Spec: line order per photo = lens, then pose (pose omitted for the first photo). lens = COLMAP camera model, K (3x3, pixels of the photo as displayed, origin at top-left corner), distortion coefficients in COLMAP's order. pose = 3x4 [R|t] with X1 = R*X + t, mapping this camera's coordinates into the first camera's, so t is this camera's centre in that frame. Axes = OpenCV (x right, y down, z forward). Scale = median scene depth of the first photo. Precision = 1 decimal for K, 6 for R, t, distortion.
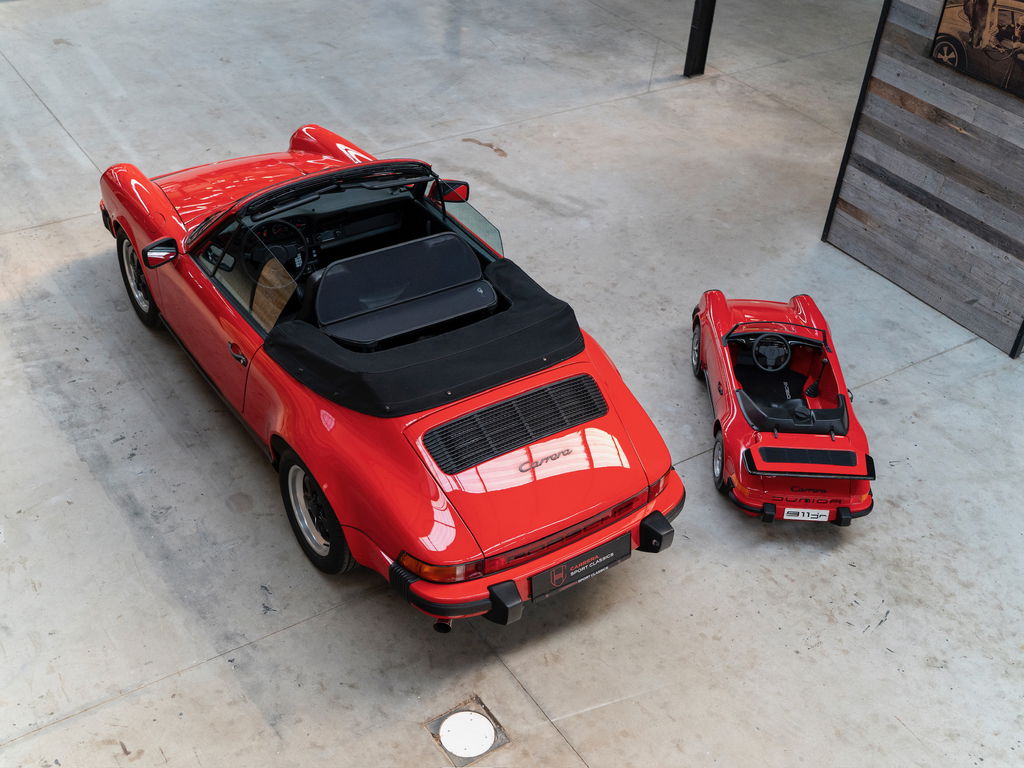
lens RADIAL K [[1175.7, 0, 512.0], [0, 1175.7, 384.0], [0, 0, 1]] dist [-0.001868, 0.011436]
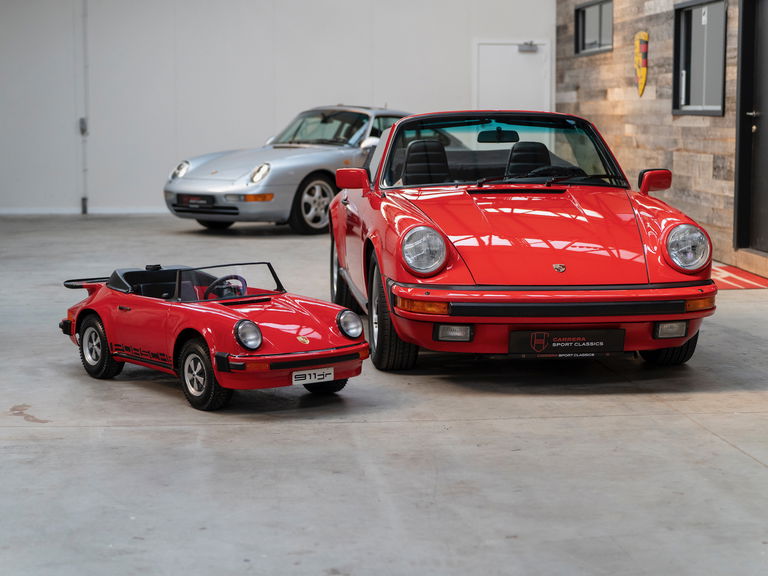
lens RADIAL K [[1614.3, 0, 366.4], [0, 1614.3, 288.8], [0, 0, 1]] dist [0.000033, 0.050923]
pose [[-0.879568, -0.111895, 0.462427, -0.641193], [0.238745, 0.736913, 0.632424, -0.874974], [-0.411534, 0.666662, -0.621451, 1.764122]]
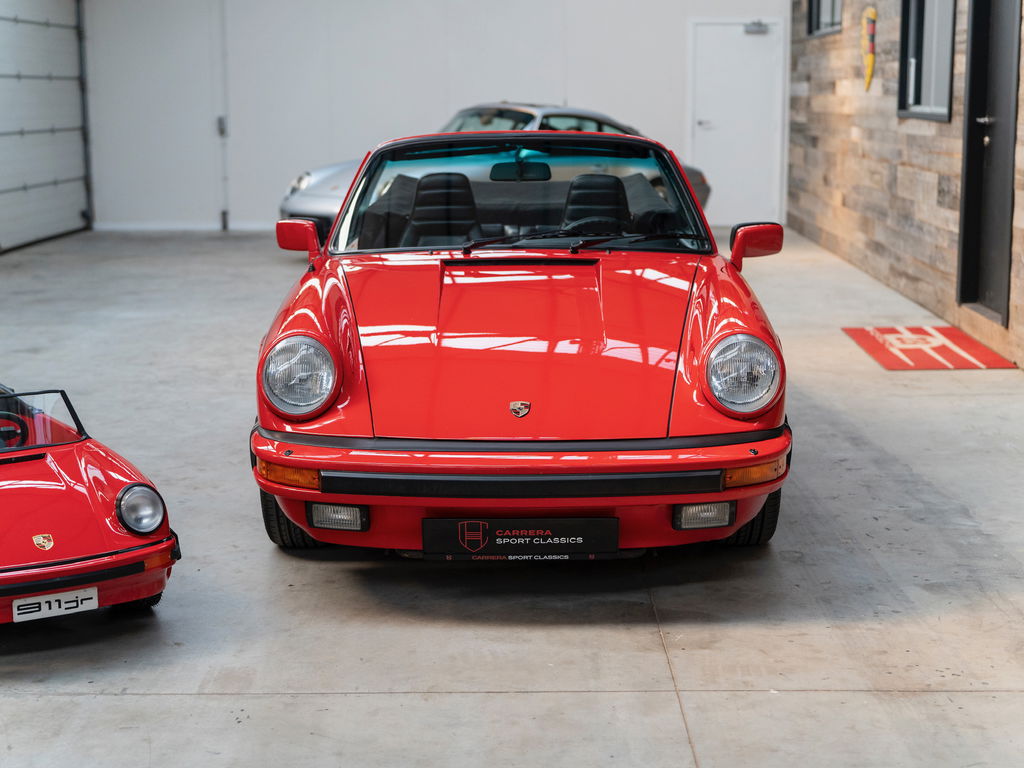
lens RADIAL K [[1660.2, 0, 512.0], [0, 1660.2, 384.0], [0, 0, 1]] dist [-0.004563, 0.055975]
pose [[-0.826359, -0.153167, 0.541914, -0.613155], [0.297295, 0.698624, 0.650800, -0.624107], [-0.478275, 0.698903, -0.531778, 1.394853]]
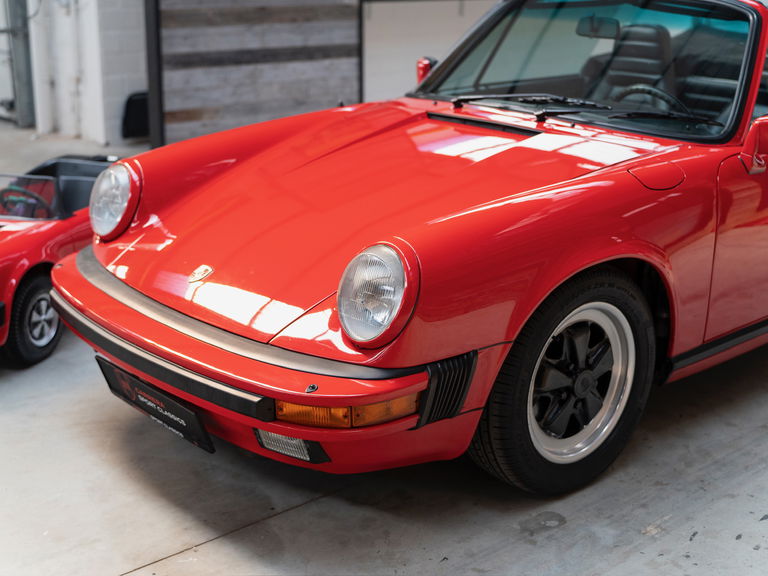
lens RADIAL K [[1113.6, 0, 384.0], [0, 1113.6, 288.0], [0, 0, 1]] dist [0.017766, -0.018135]
pose [[-0.121074, -0.354268, 0.927273, -0.667647], [0.580503, 0.732485, 0.355644, -0.302836], [-0.805207, 0.581344, 0.116969, 0.955856]]
